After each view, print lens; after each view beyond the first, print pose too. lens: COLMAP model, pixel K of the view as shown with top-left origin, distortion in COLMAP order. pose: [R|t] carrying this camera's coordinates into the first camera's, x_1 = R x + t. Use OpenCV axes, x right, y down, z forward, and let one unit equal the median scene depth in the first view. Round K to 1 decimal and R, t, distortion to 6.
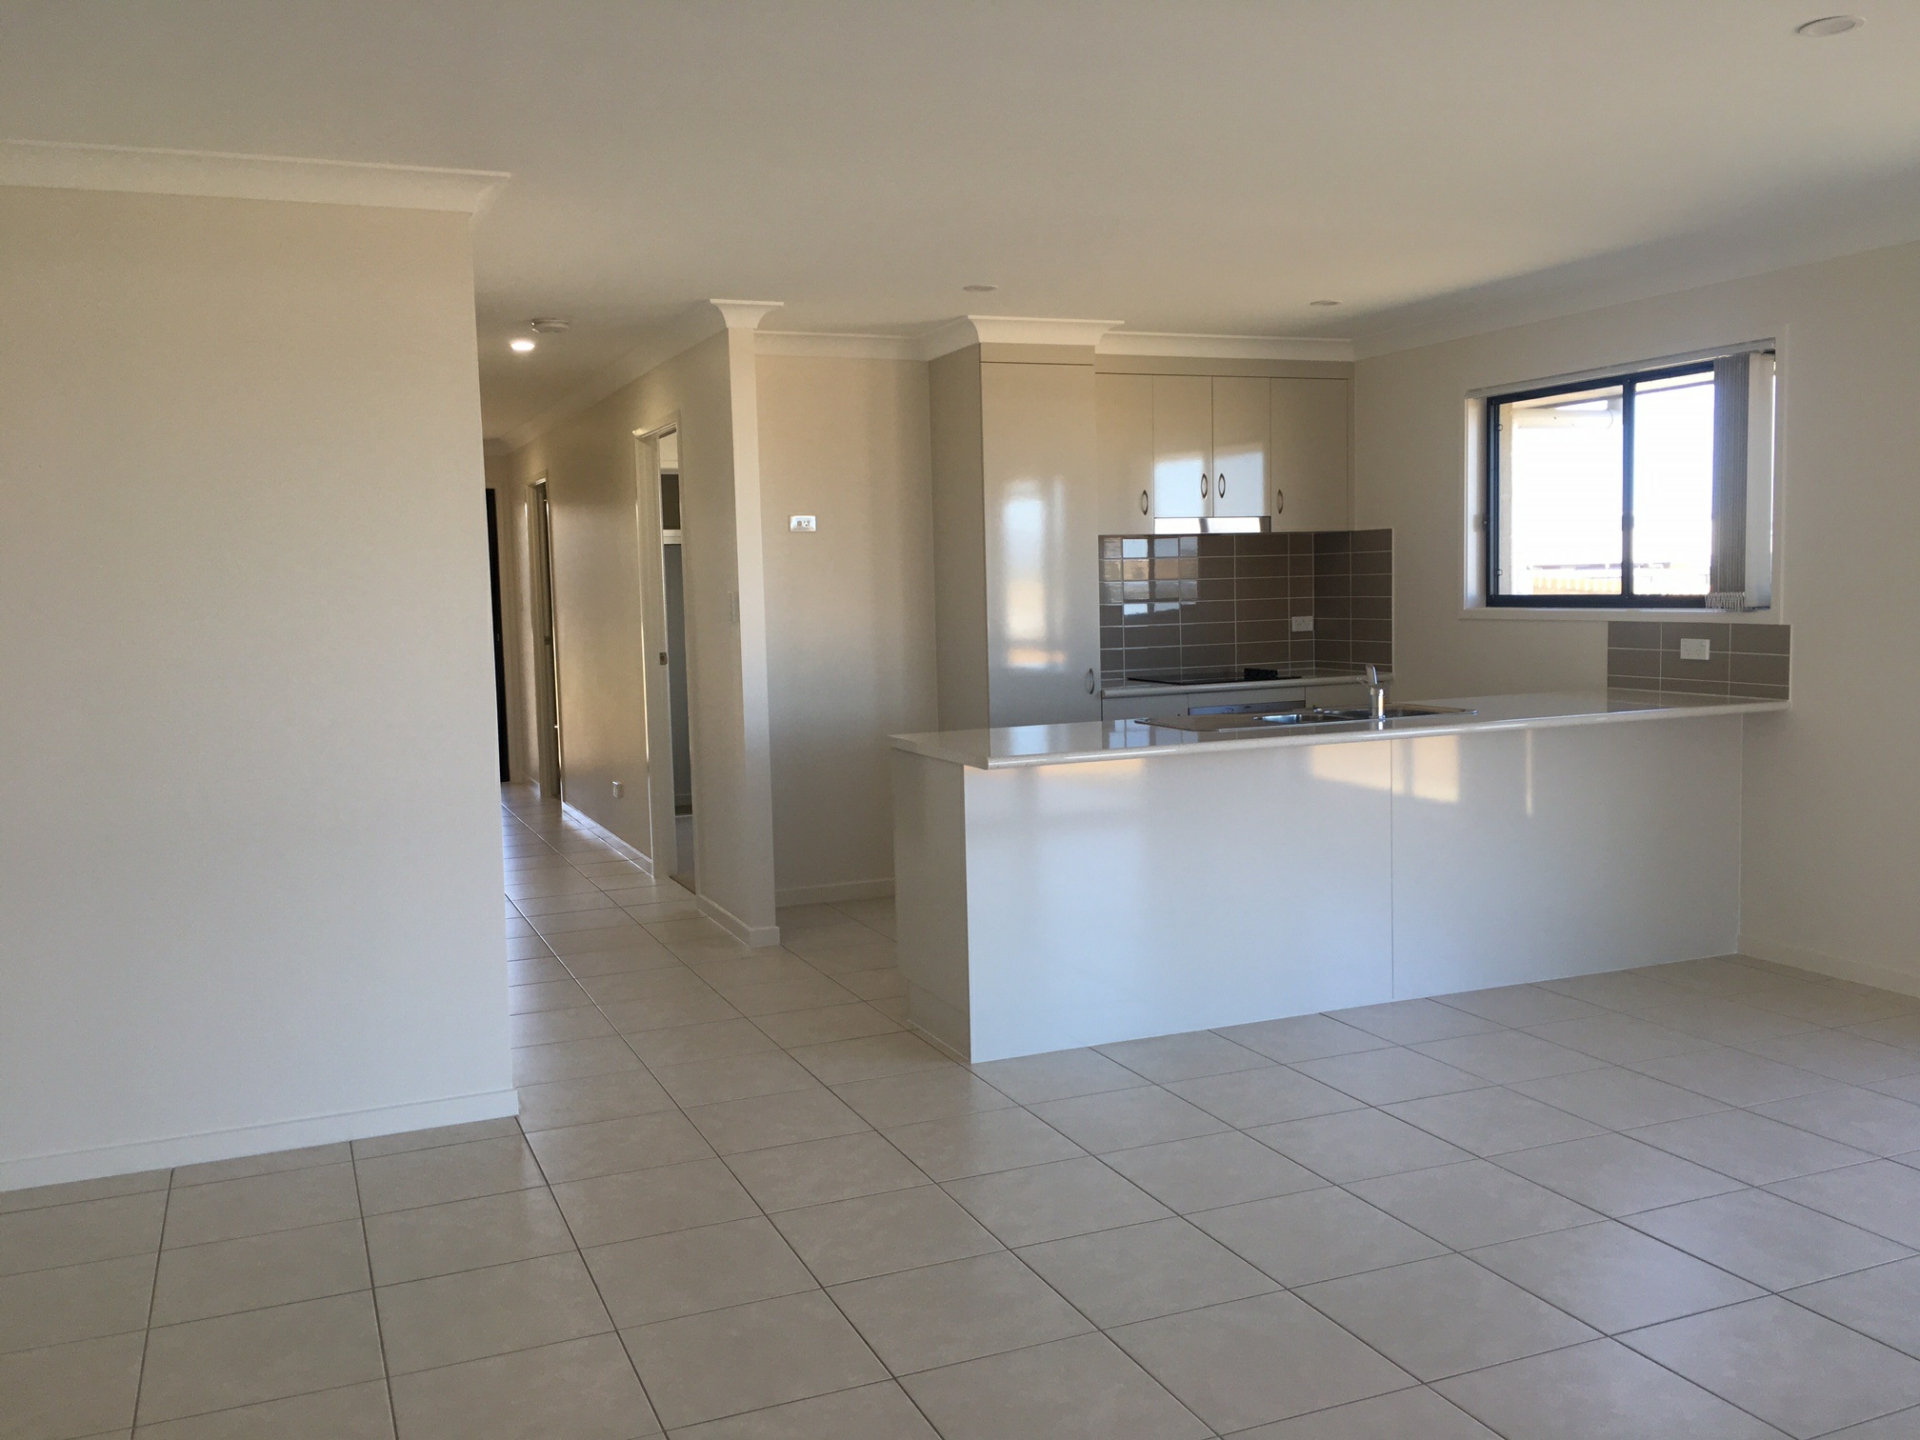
lens RADIAL K [[1646.7, 0, 973.3], [0, 1646.7, 737.3], [0, 0, 1]] dist [0.064559, -0.049481]
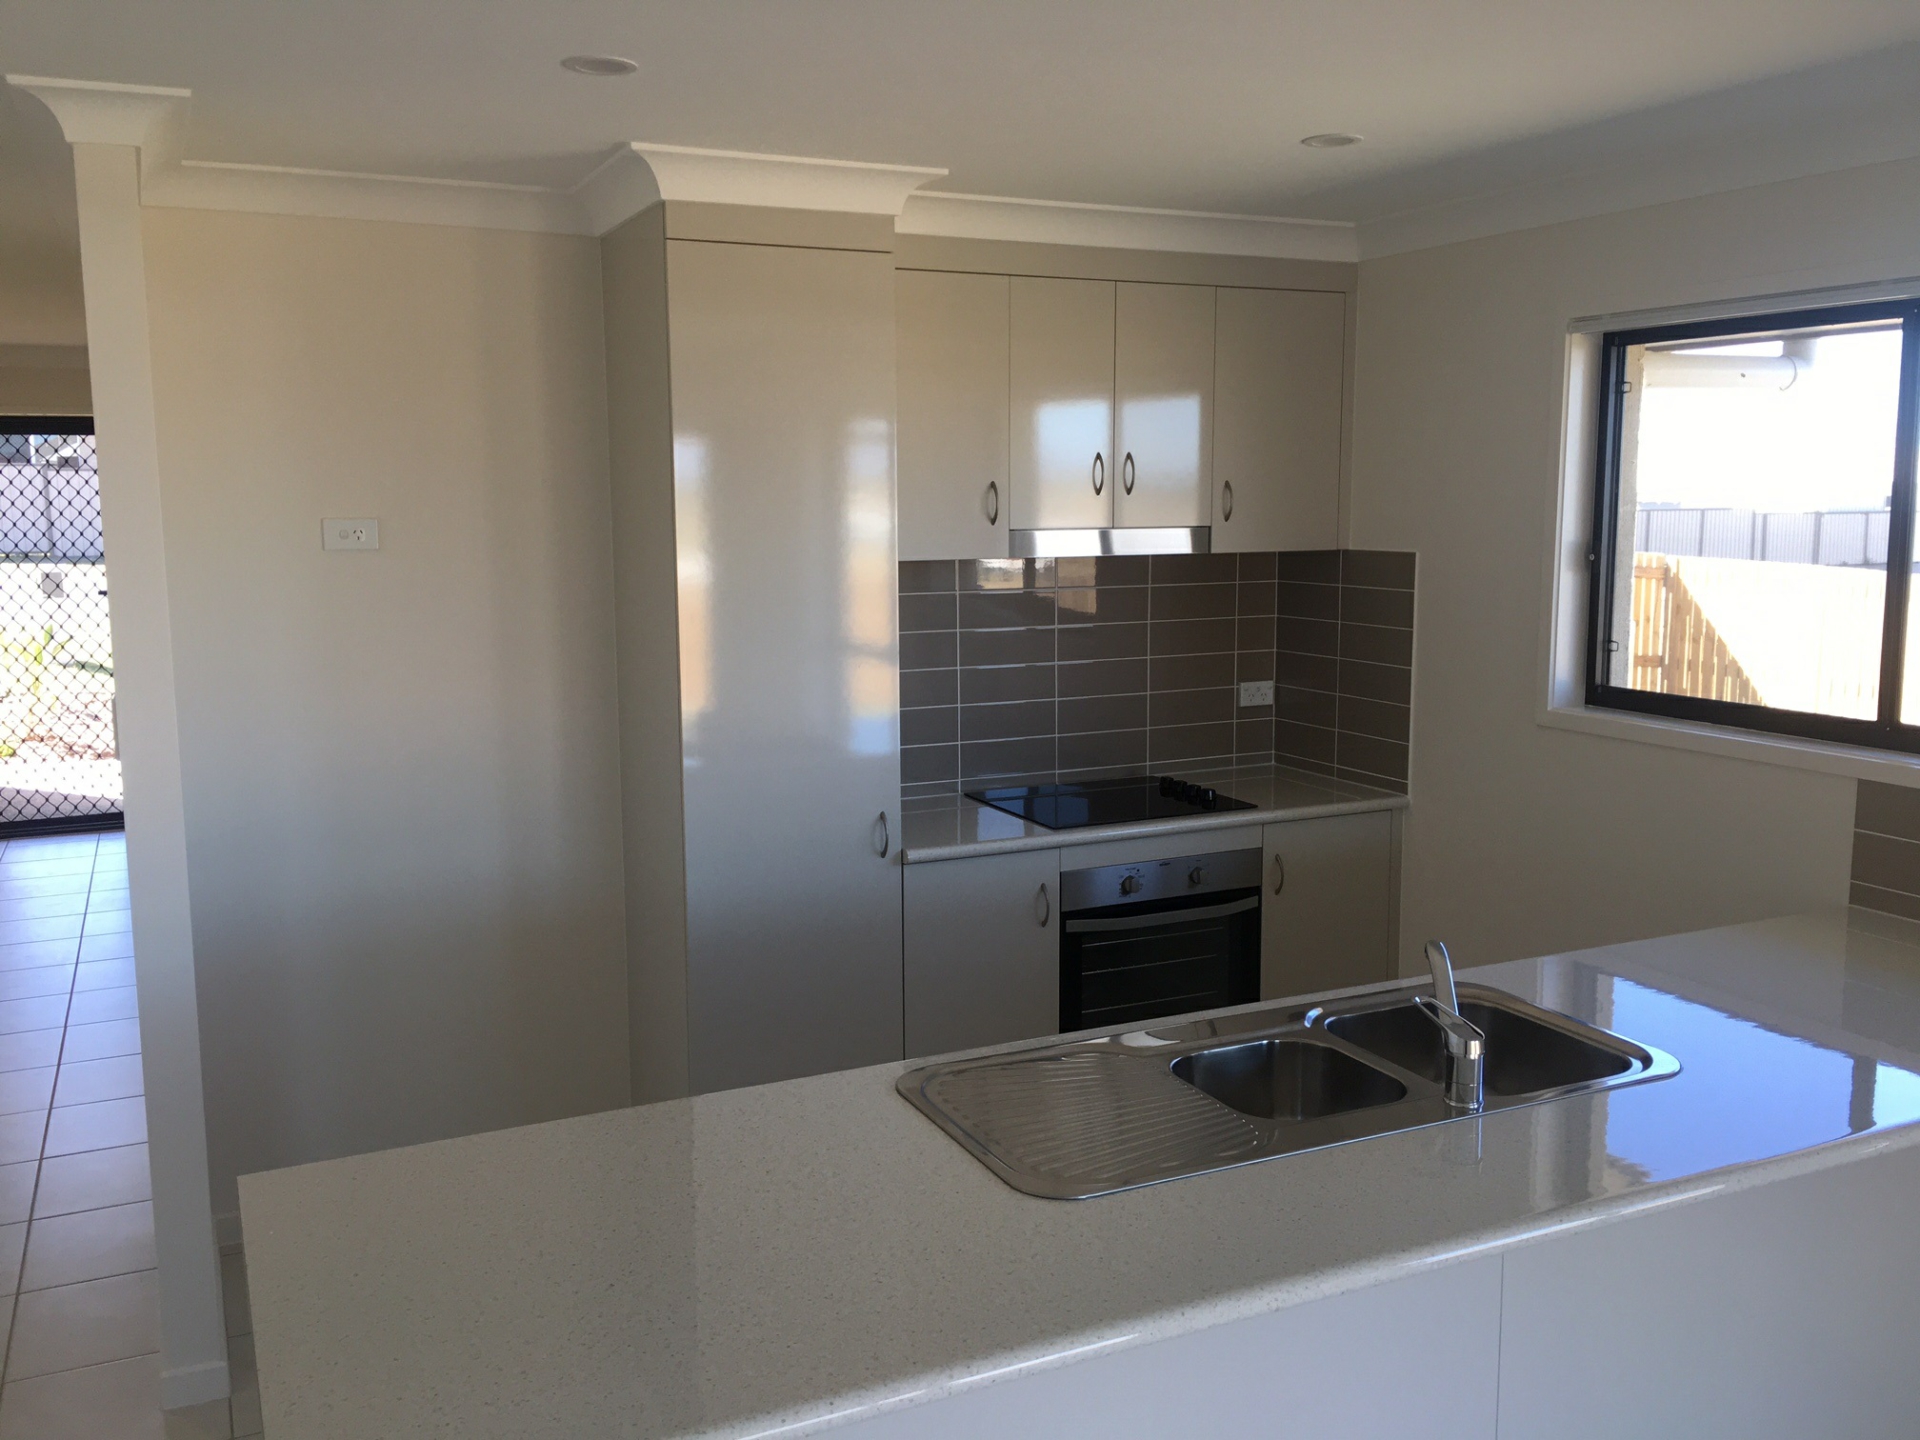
lens RADIAL K [[1646.7, 0, 963.4], [0, 1646.7, 728.5], [0, 0, 1]] dist [0.064559, -0.049481]
pose [[0.999030, 0.015385, 0.041267, 0.071502], [-0.017454, 0.998584, 0.050260, -0.092907], [-0.040435, -0.050931, 0.997883, 0.428753]]
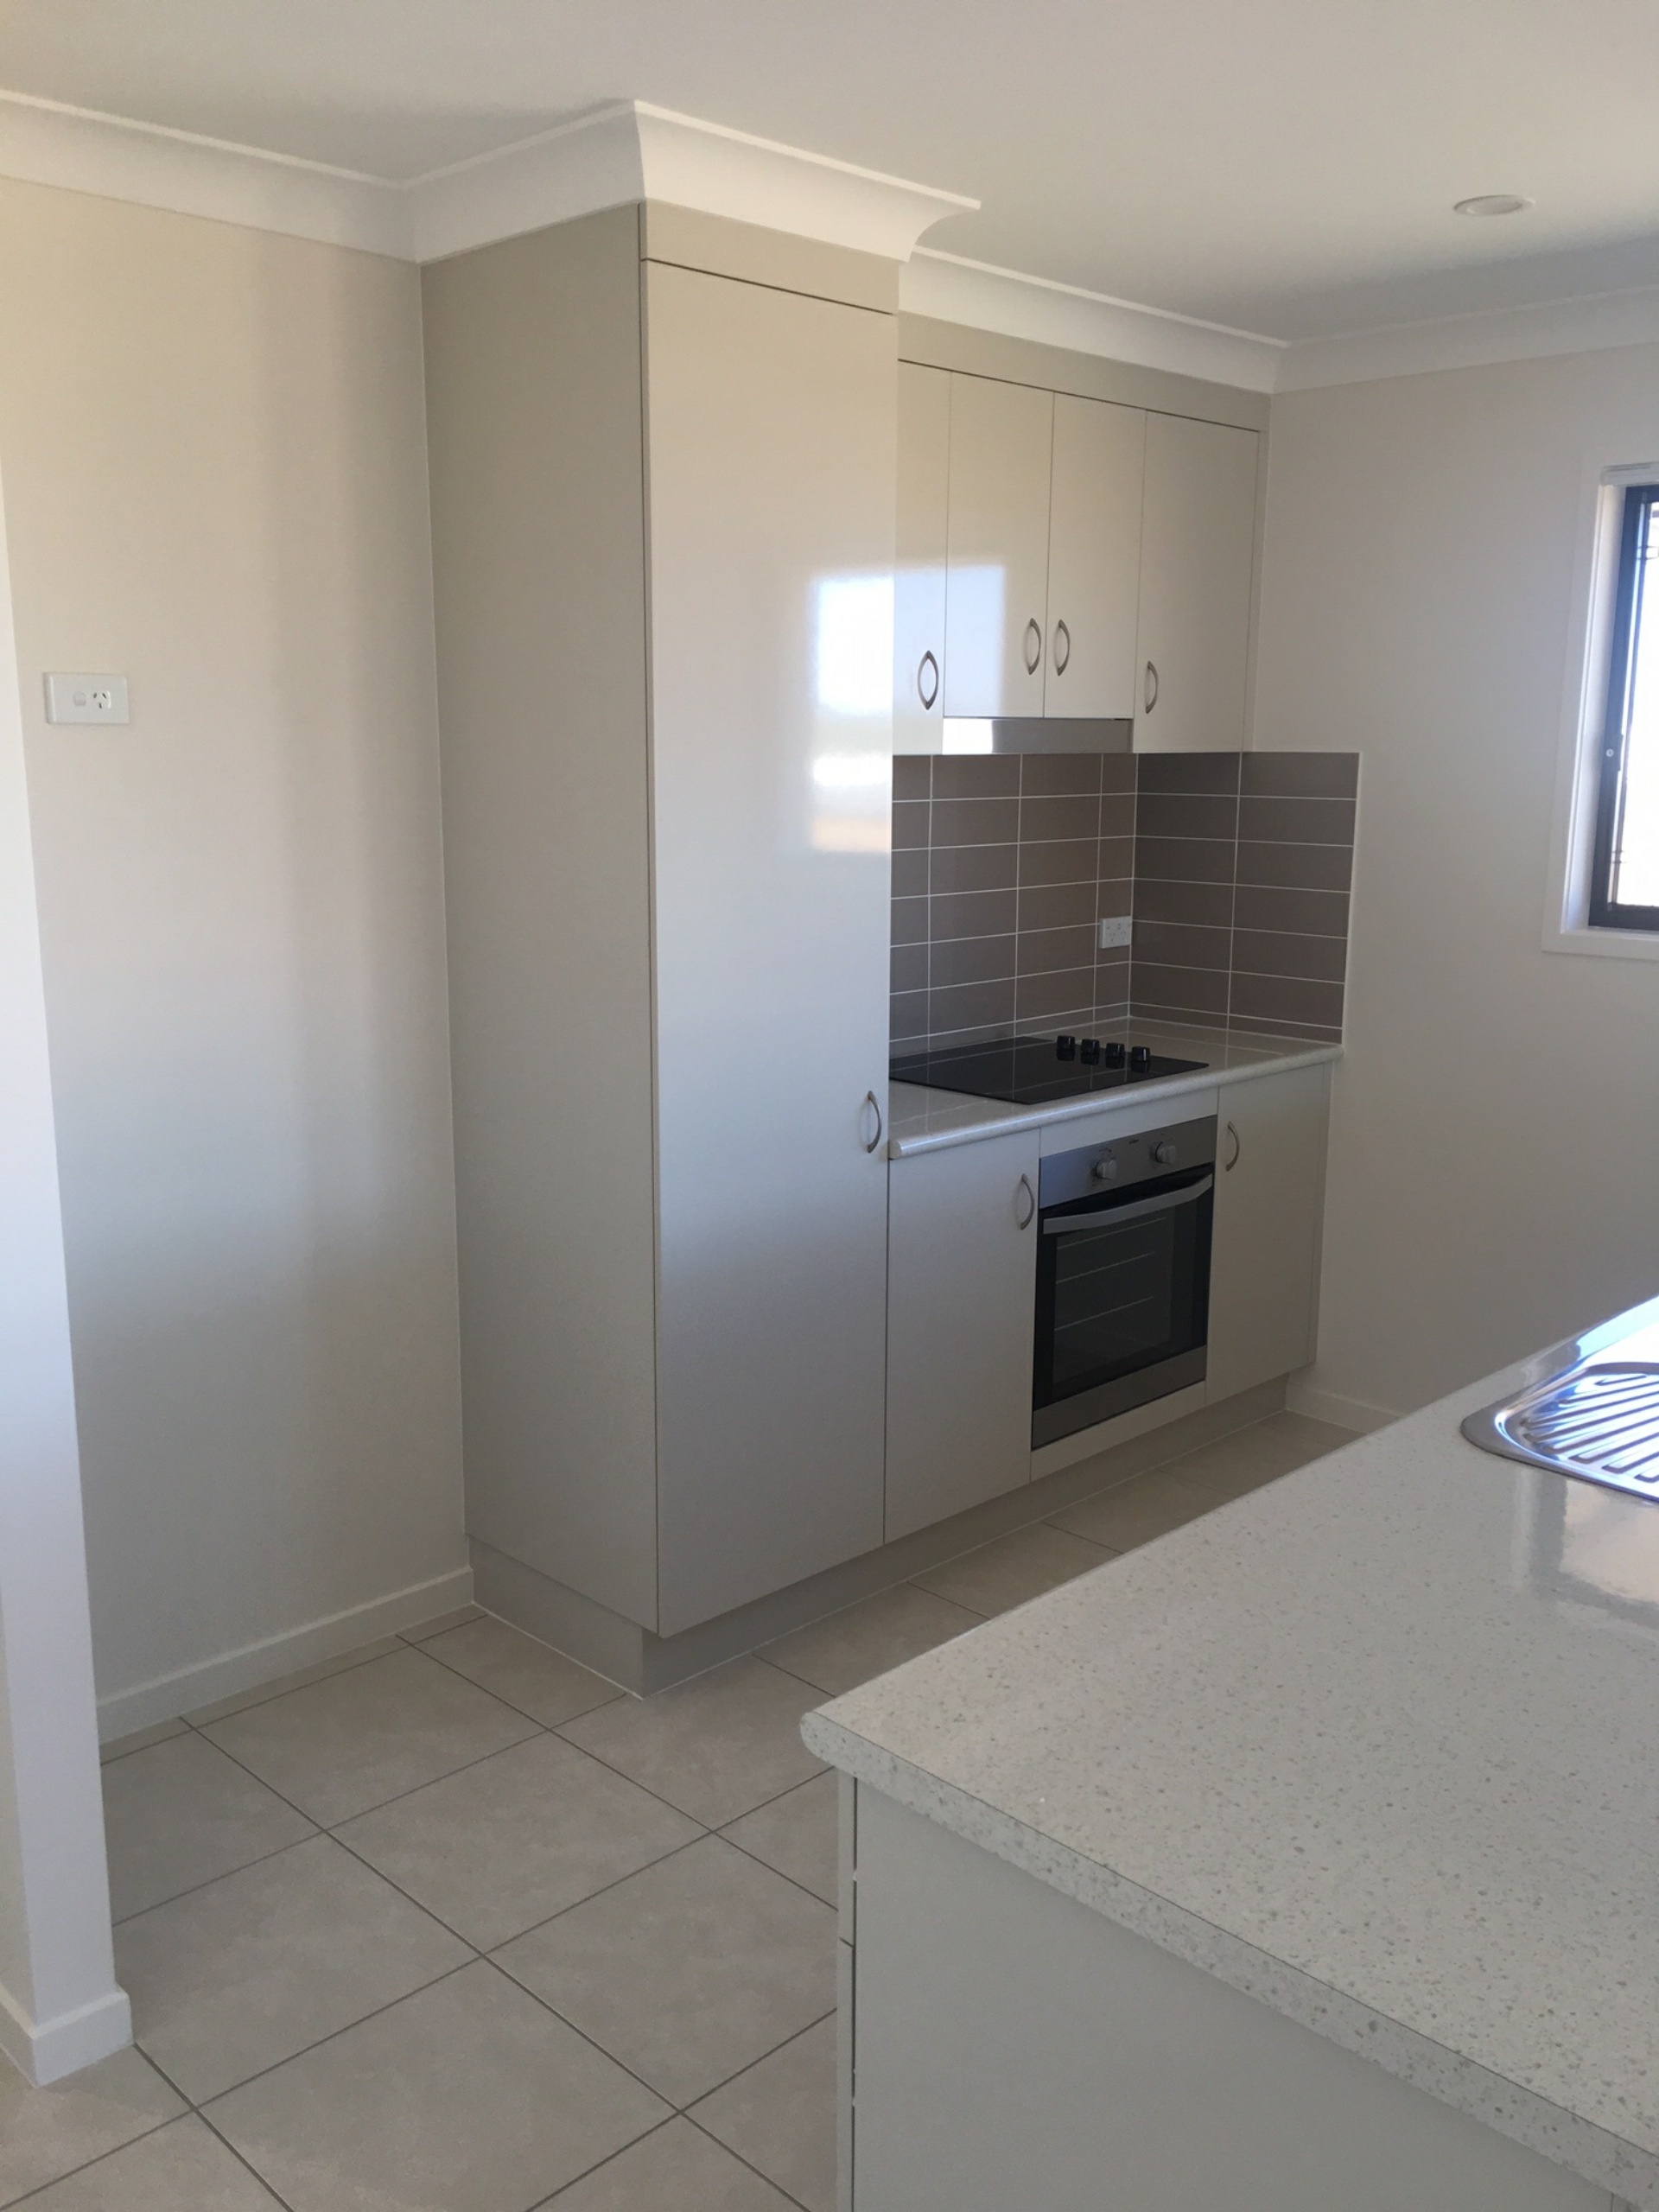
lens RADIAL K [[1897.1, 0, 839.1], [0, 1897.1, 1115.1], [0, 0, 1]] dist [0.064559, -0.049481]
pose [[0.927335, -0.041619, 0.371911, -0.106574], [0.003561, 0.994733, 0.102435, -0.080014], [-0.374216, -0.093667, 0.922599, 0.538529]]
